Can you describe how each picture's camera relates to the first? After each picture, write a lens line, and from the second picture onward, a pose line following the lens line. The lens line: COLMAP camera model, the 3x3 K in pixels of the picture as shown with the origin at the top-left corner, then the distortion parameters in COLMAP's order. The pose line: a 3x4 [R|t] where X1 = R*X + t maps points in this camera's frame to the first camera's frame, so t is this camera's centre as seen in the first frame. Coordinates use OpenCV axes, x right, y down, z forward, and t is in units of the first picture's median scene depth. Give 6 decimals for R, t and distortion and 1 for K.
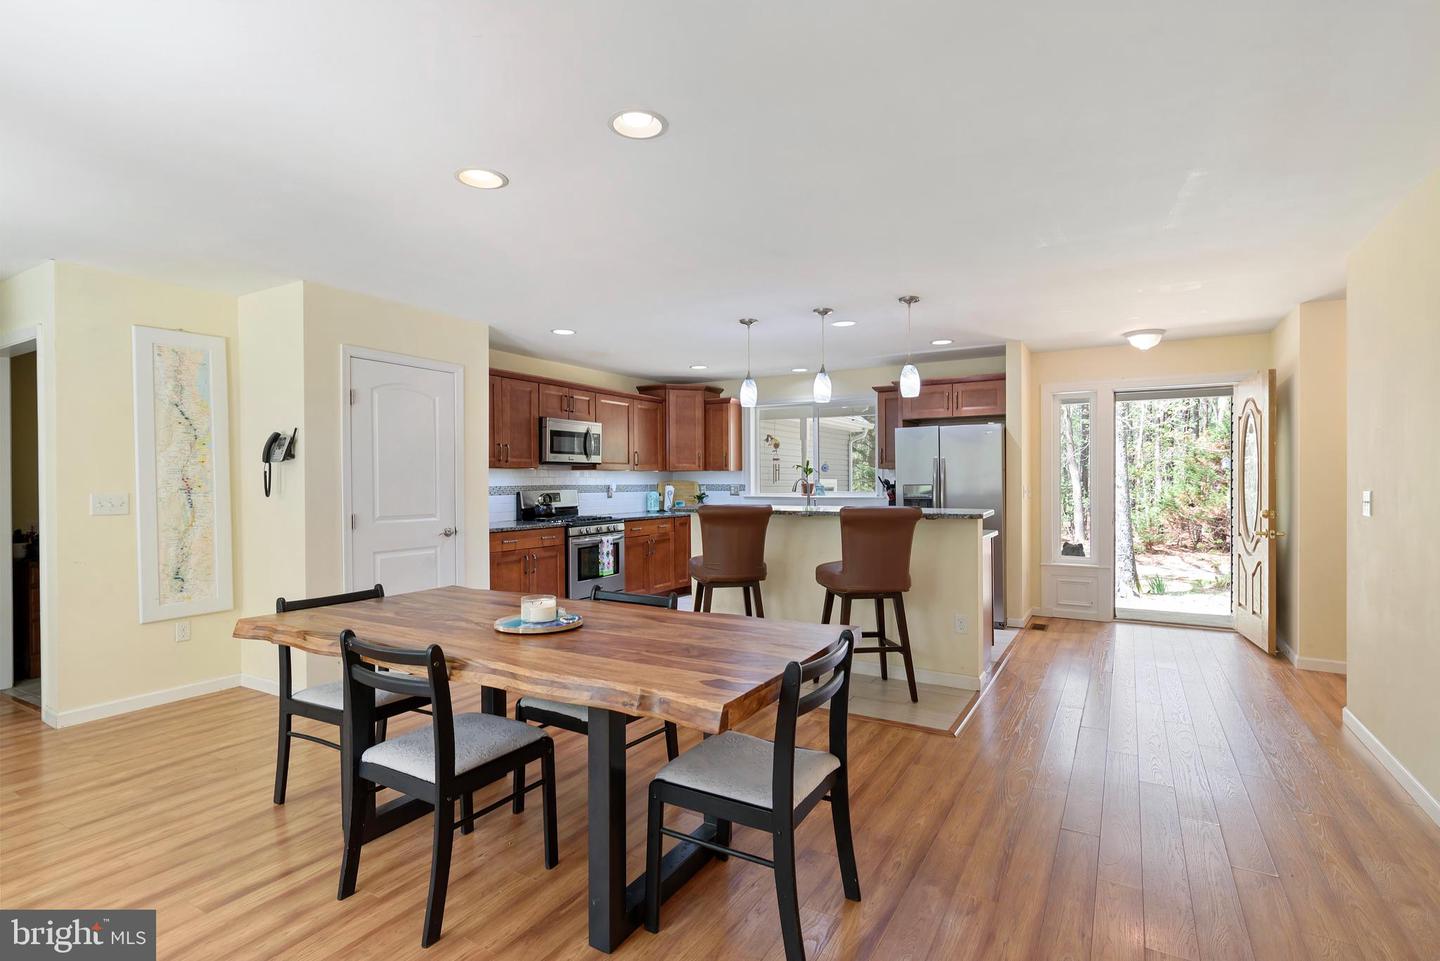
lens RADIAL K [[695.9, 0, 721.5], [0, 695.9, 481.1], [0, 0, 1]] dist [0.006352, -0.000335]
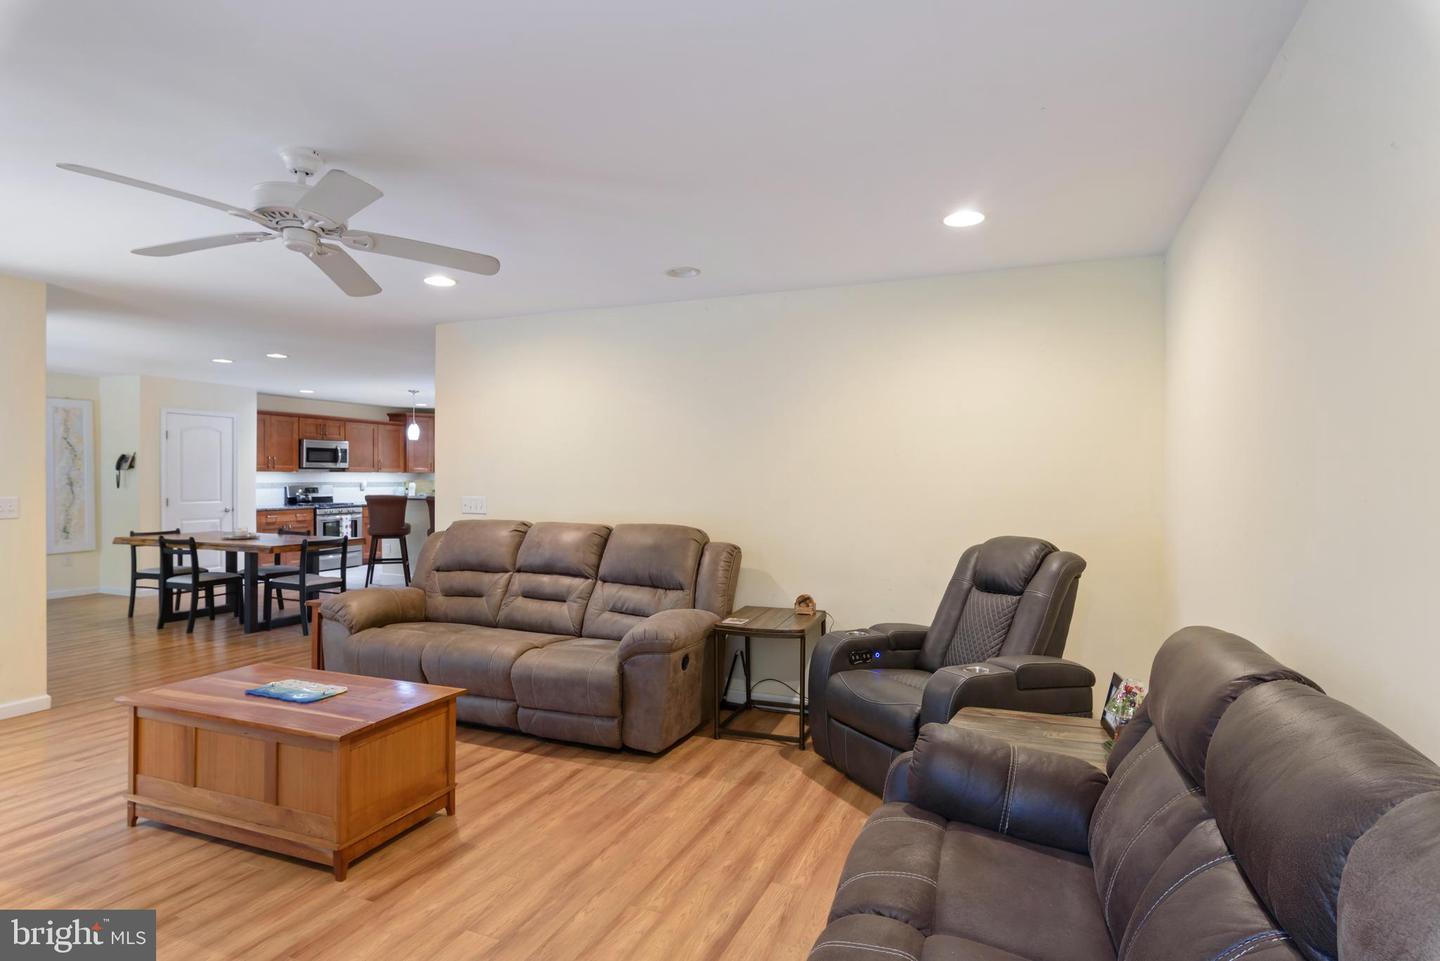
lens RADIAL K [[767.5, 0, 714.7], [0, 767.5, 479.6], [0, 0, 1]] dist [0.012361, -0.001364]
pose [[0.992898, 0.011391, 0.118419, 0.463972], [-0.012054, 0.999915, 0.004879, -0.020326], [-0.118353, -0.006272, 0.992952, -0.835185]]
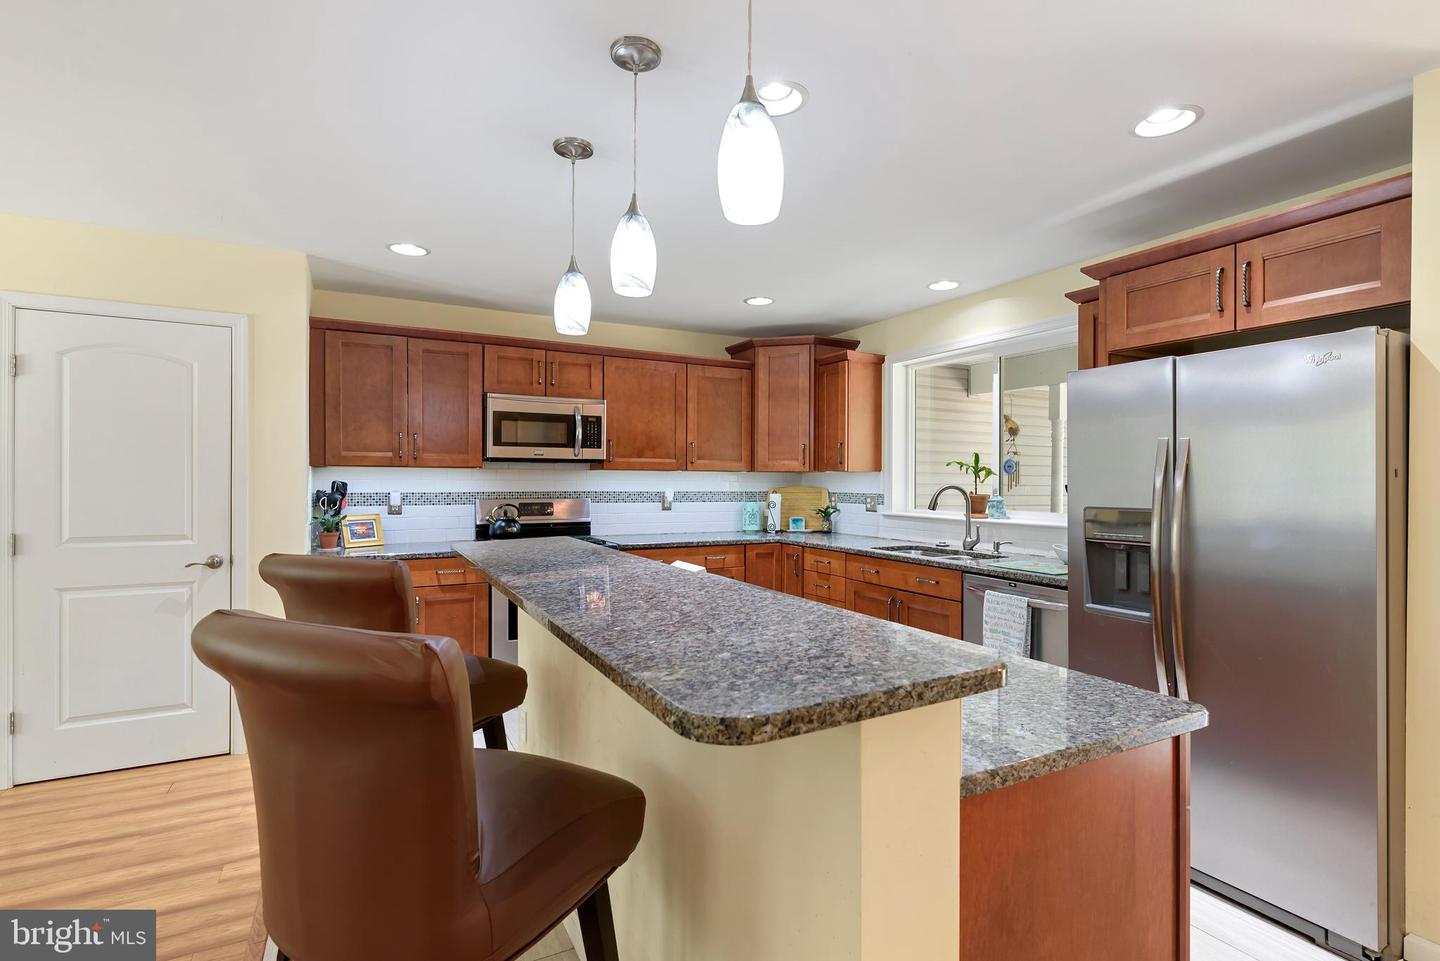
lens RADIAL K [[695.9, 0, 716.0], [0, 695.9, 481.5], [0, 0, 1]] dist [0.006352, -0.000335]
pose [[0.848401, 0.009691, -0.529265, 0.299311], [-0.009137, 0.999952, 0.003663, -0.009307], [0.529275, 0.001728, 0.848449, 0.538206]]
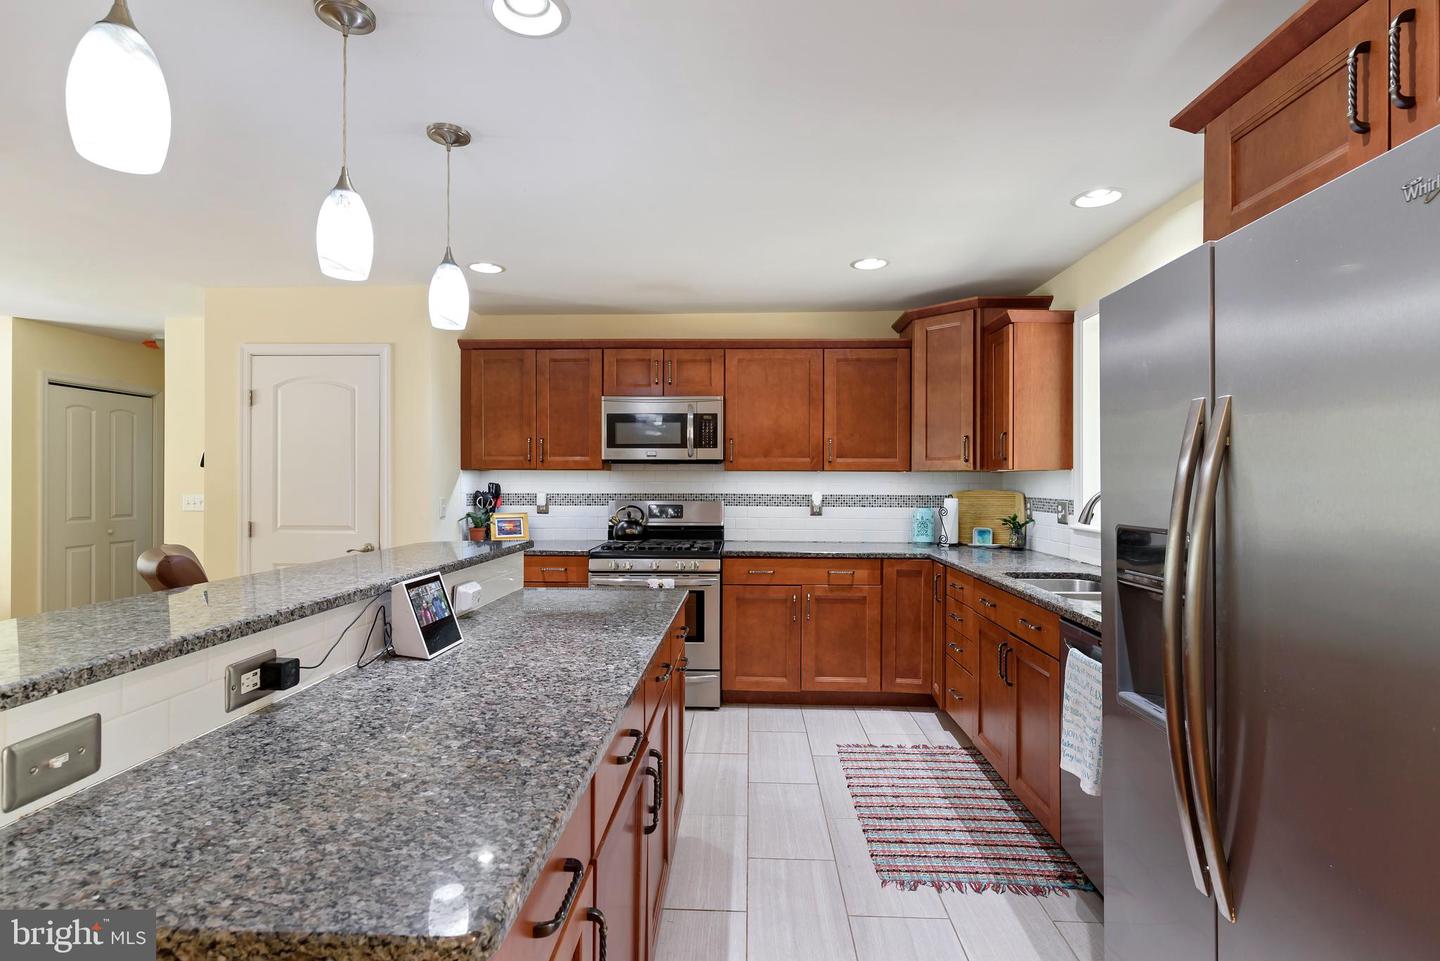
lens RADIAL K [[695.9, 0, 717.6], [0, 695.9, 483.4], [0, 0, 1]] dist [0.006352, -0.000335]
pose [[0.463095, 0.010117, -0.886251, 0.419824], [-0.005736, 0.999948, 0.008417, -0.010976], [0.886290, 0.001186, 0.463129, 0.777305]]
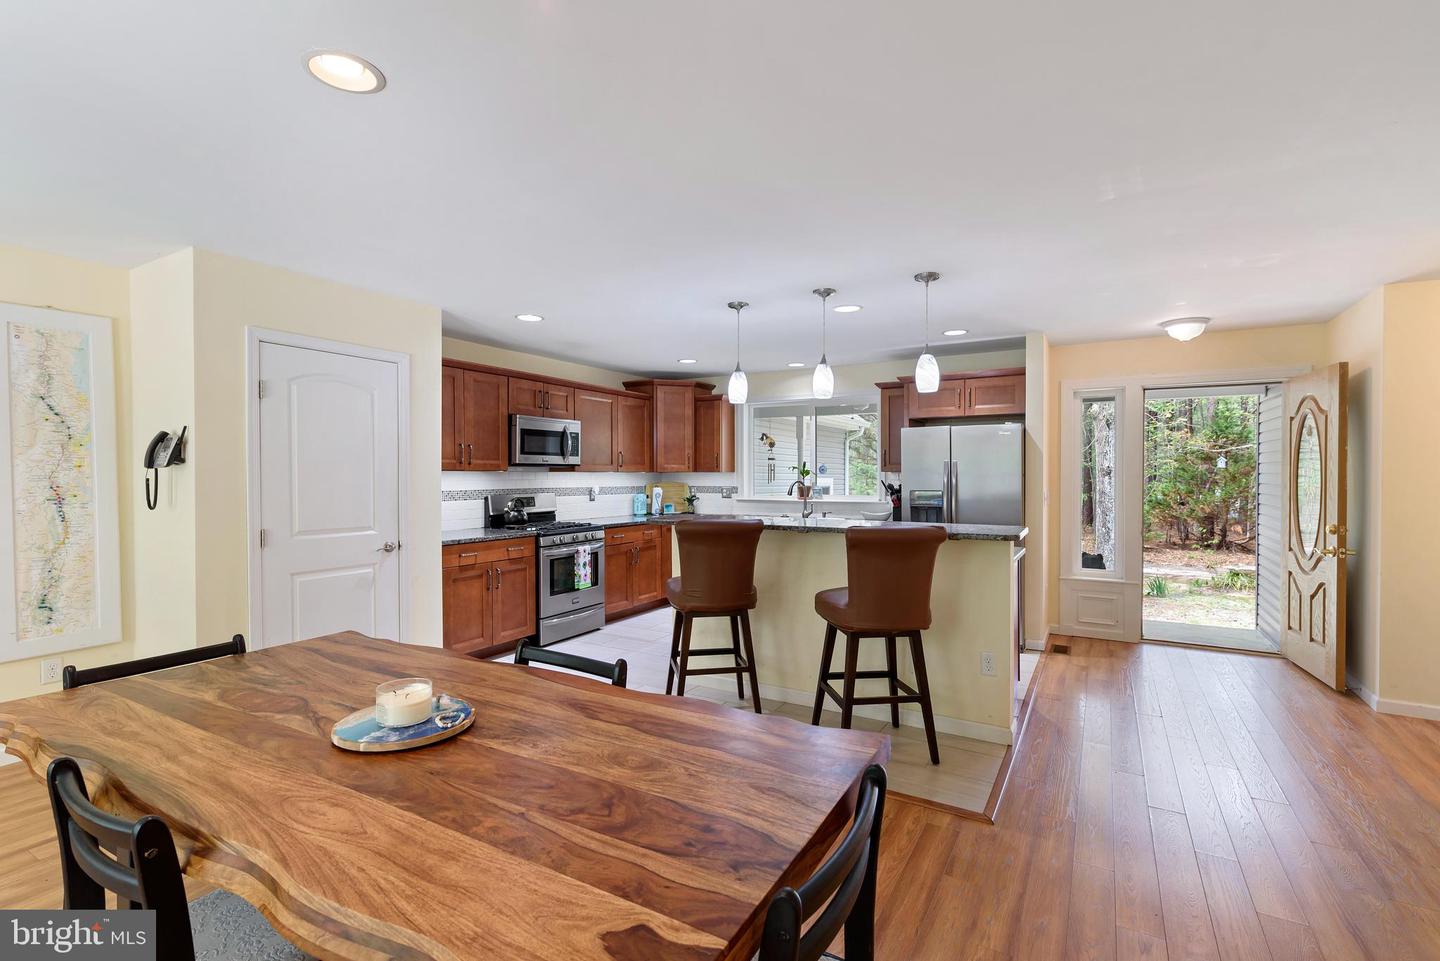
lens RADIAL K [[657.4, 0, 720.9], [0, 657.4, 476.4], [0, 0, 1]] dist [0.004660, 0.001712]
pose [[0.999991, 0.004075, -0.001202, 0.015685], [-0.004072, 0.999990, 0.001905, -0.013809], [0.001210, -0.001900, 0.999997, 0.144744]]
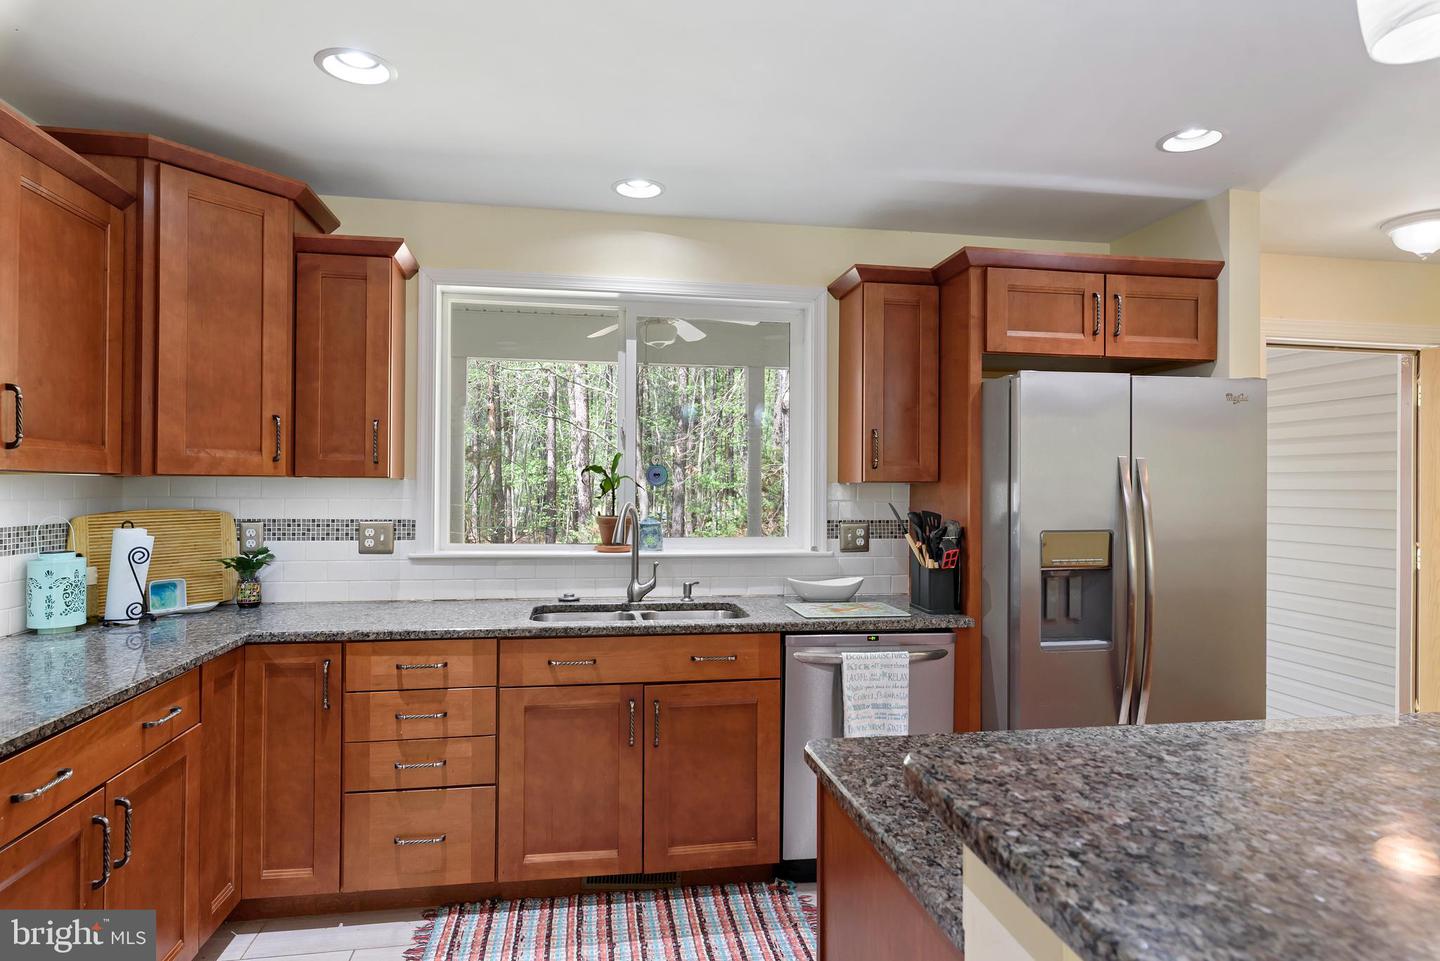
lens RADIAL K [[825.2, 0, 729.0], [0, 825.2, 484.1], [0, 0, 1]] dist [-0.013252, 0.001050]
pose [[0.759998, 0.014738, 0.649758, -0.139632], [-0.009425, 0.999888, -0.011657, -0.011797], [-0.649857, 0.002735, 0.760052, 0.796114]]
